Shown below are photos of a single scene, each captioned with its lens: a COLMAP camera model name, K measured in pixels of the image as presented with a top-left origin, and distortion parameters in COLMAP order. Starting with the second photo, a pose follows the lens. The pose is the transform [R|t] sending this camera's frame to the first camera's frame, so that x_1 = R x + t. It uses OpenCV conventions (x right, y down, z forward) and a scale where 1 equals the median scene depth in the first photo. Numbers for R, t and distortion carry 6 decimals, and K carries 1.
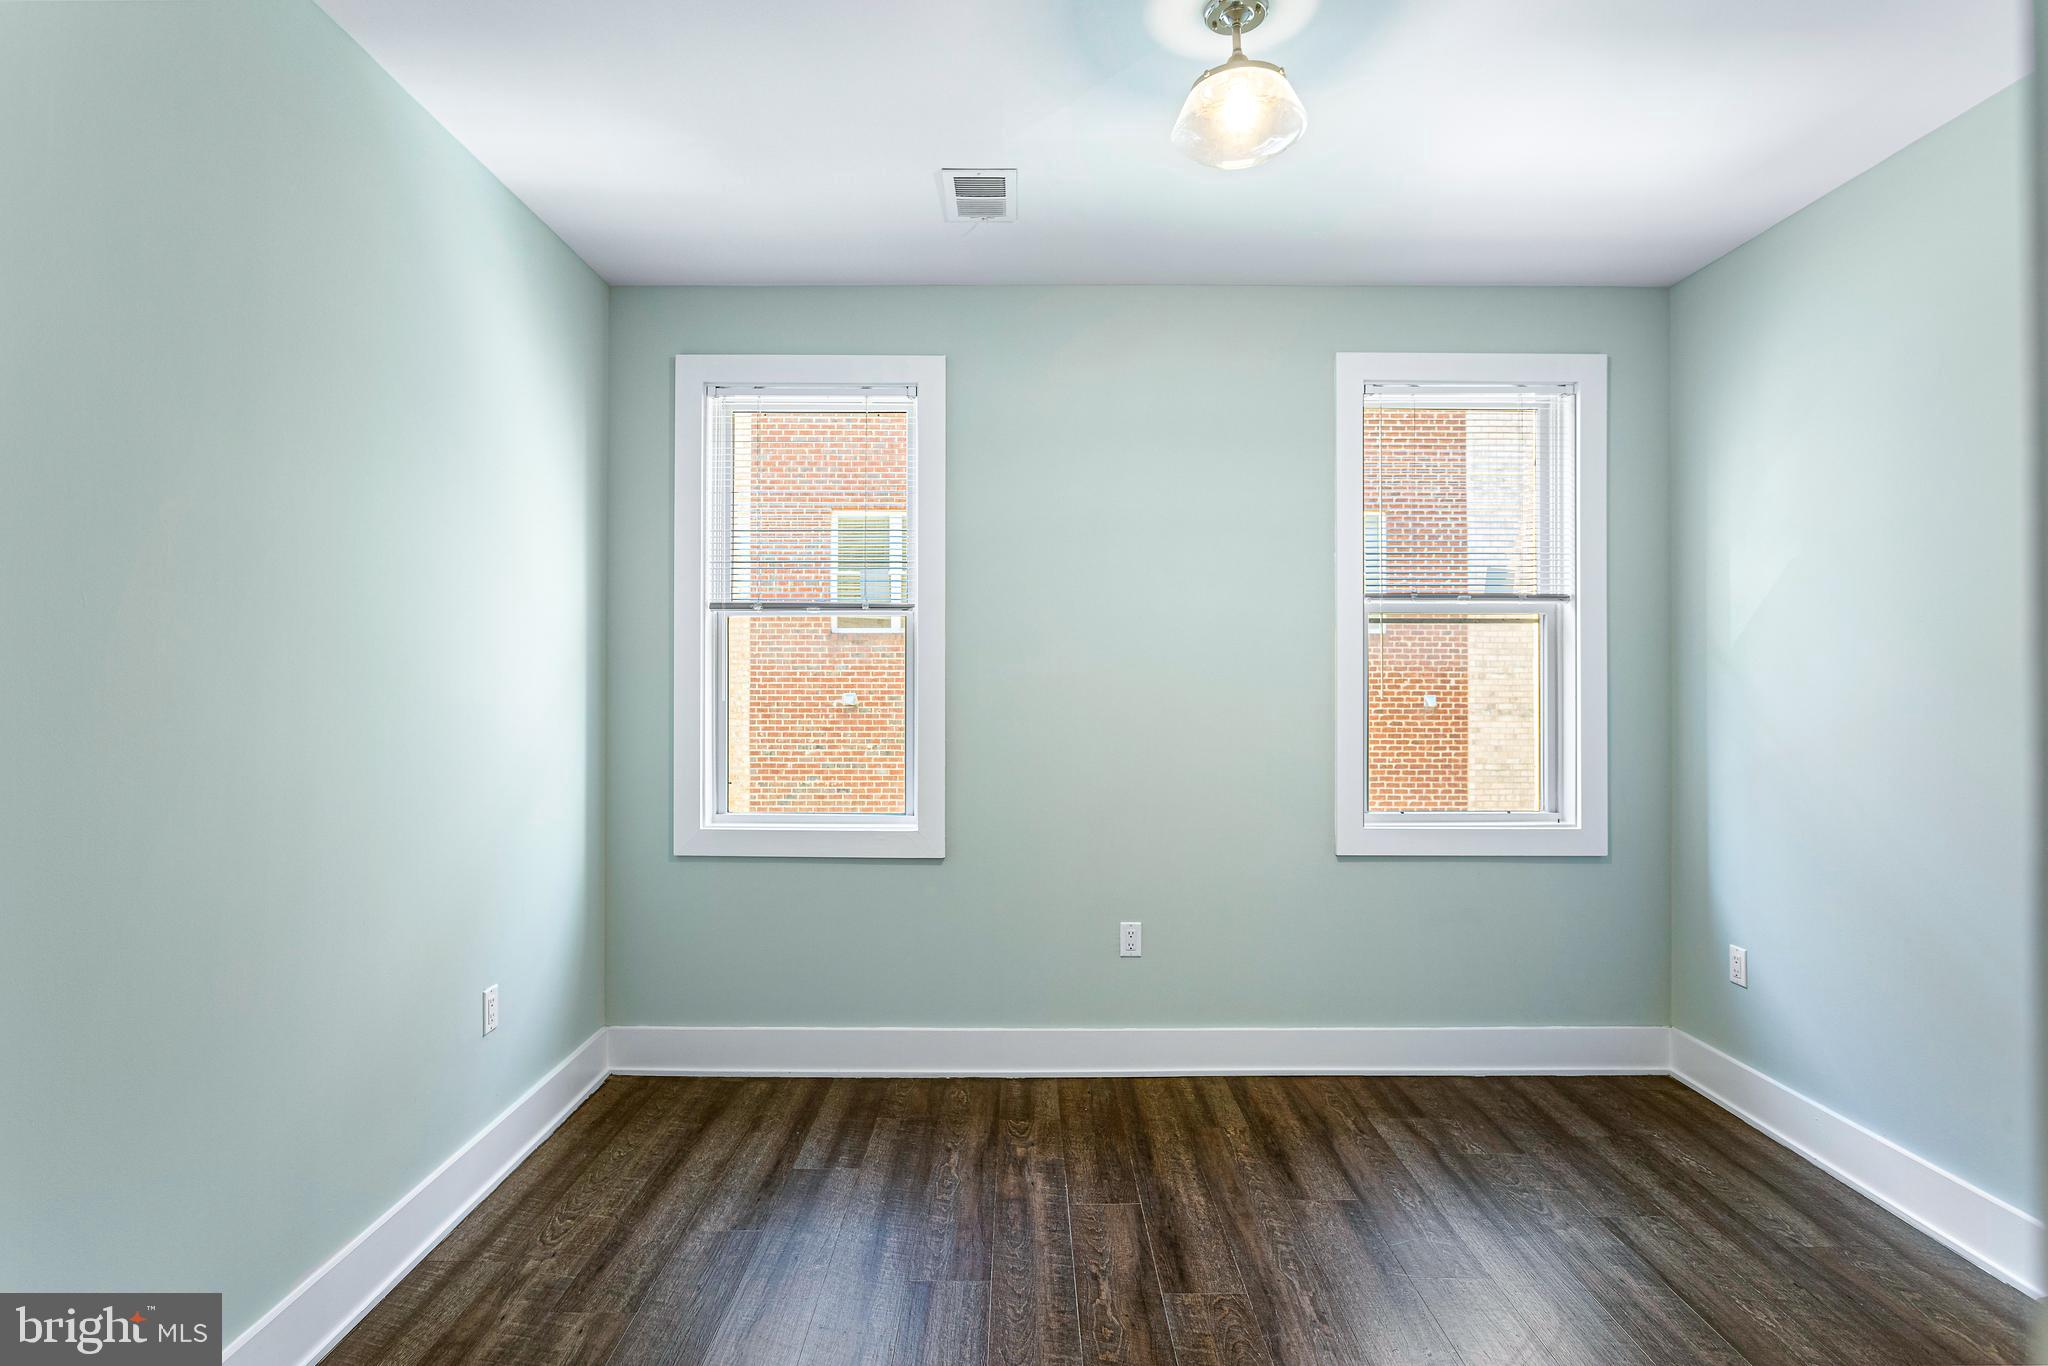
lens RADIAL K [[1233.6, 0, 1024.0], [0, 1233.6, 683.0], [0, 0, 1]] dist [0.044310, 0.000082]
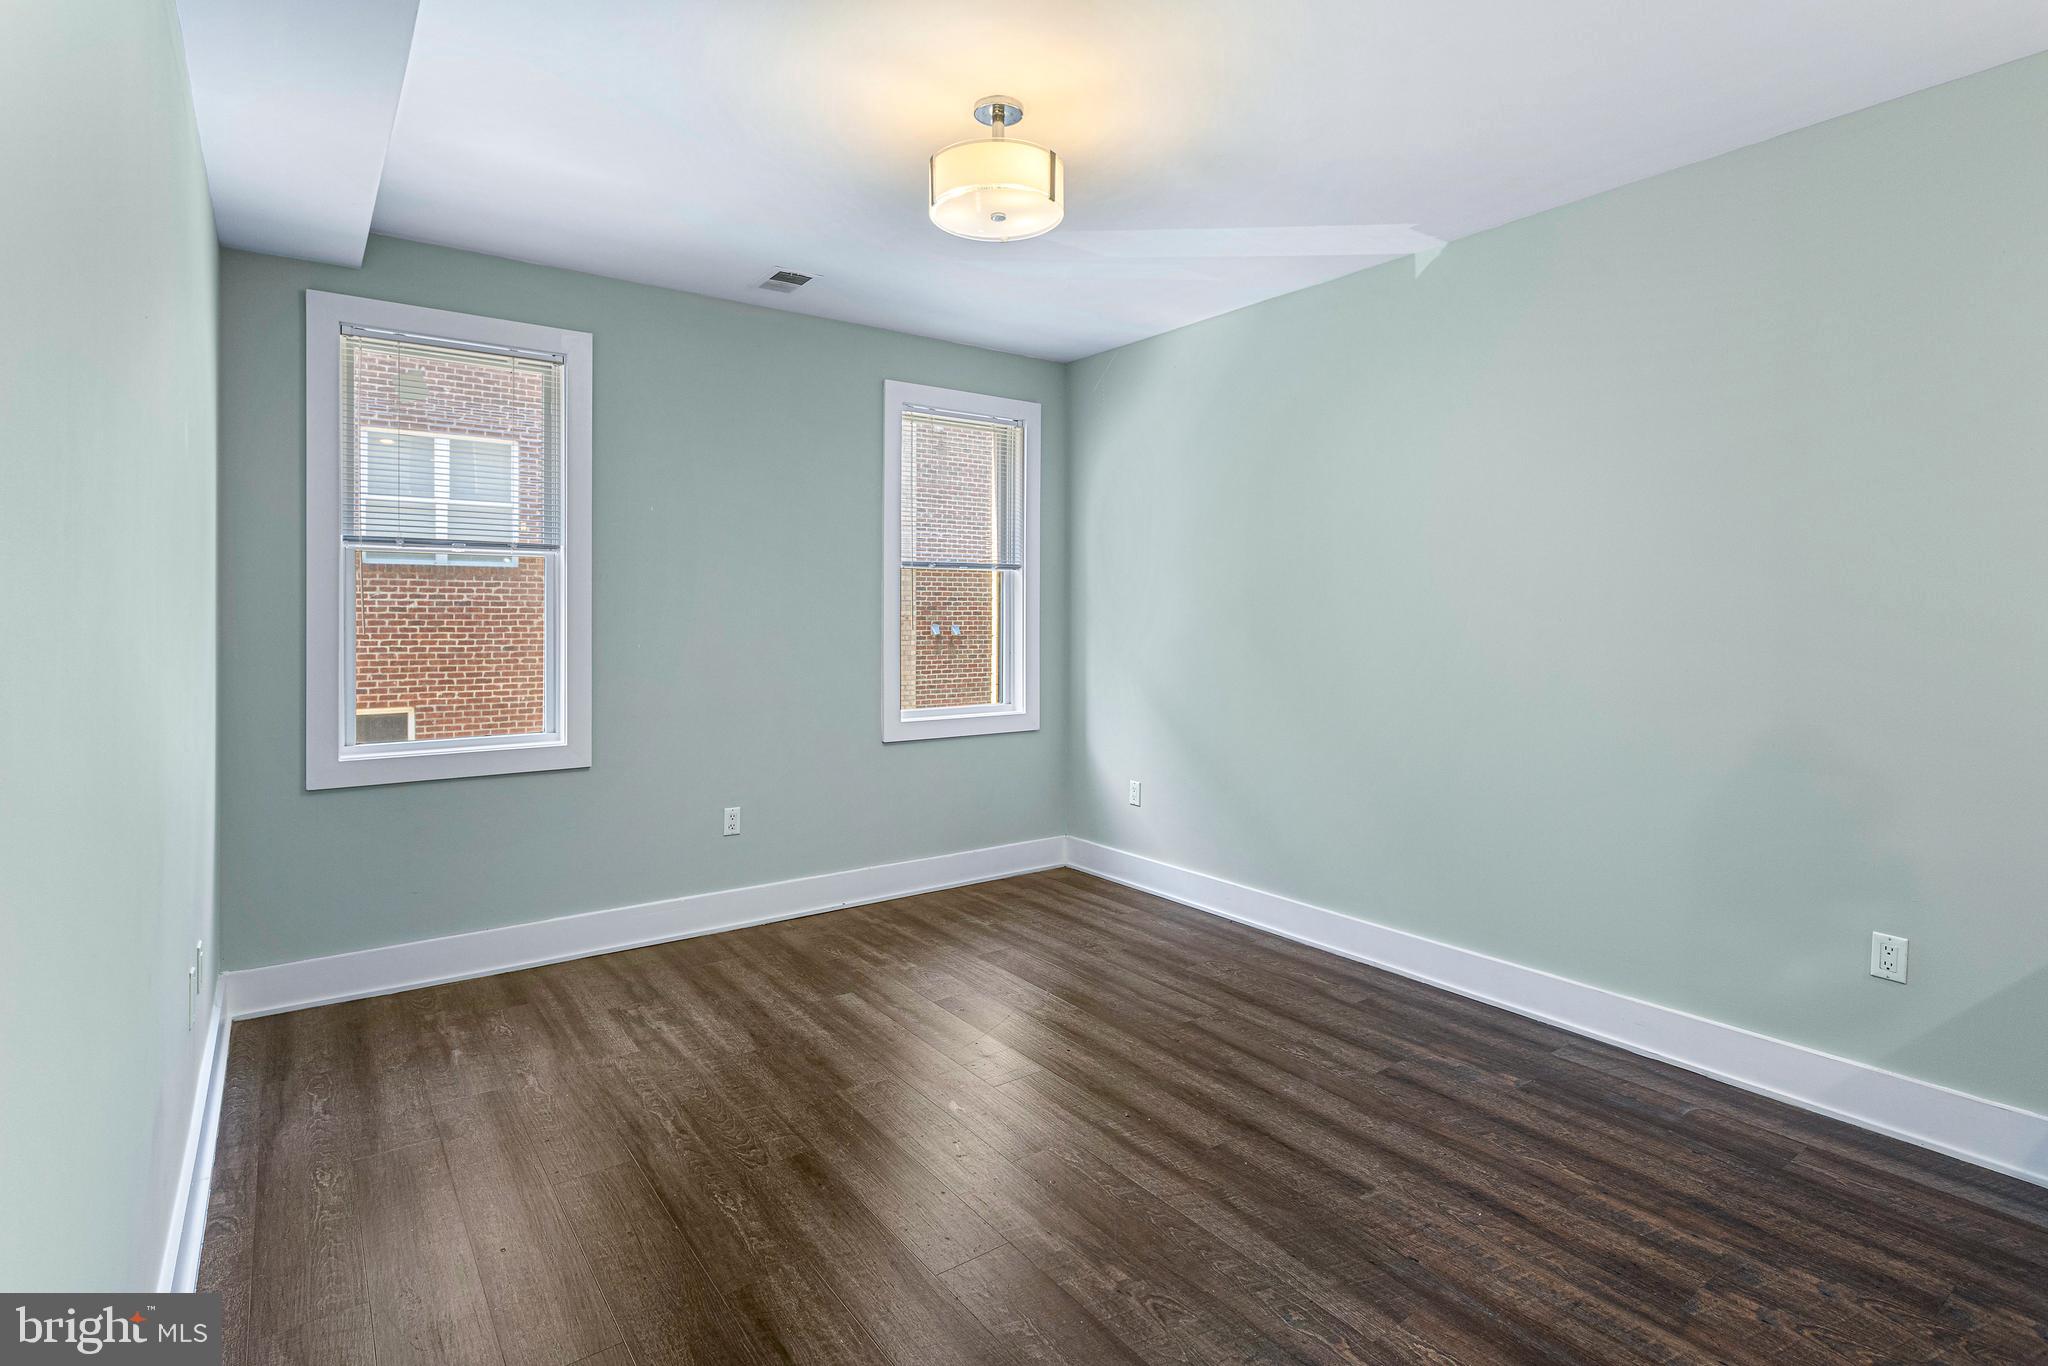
lens RADIAL K [[1006.2, 0, 1020.7], [0, 1006.2, 612.6], [0, 0, 1]] dist [-0.001461, -0.000283]
pose [[0.813319, 0.005551, 0.581792, -0.277623], [-0.003794, 0.999984, -0.004238, -0.000434], [-0.581806, 0.001240, 0.813327, 0.001187]]
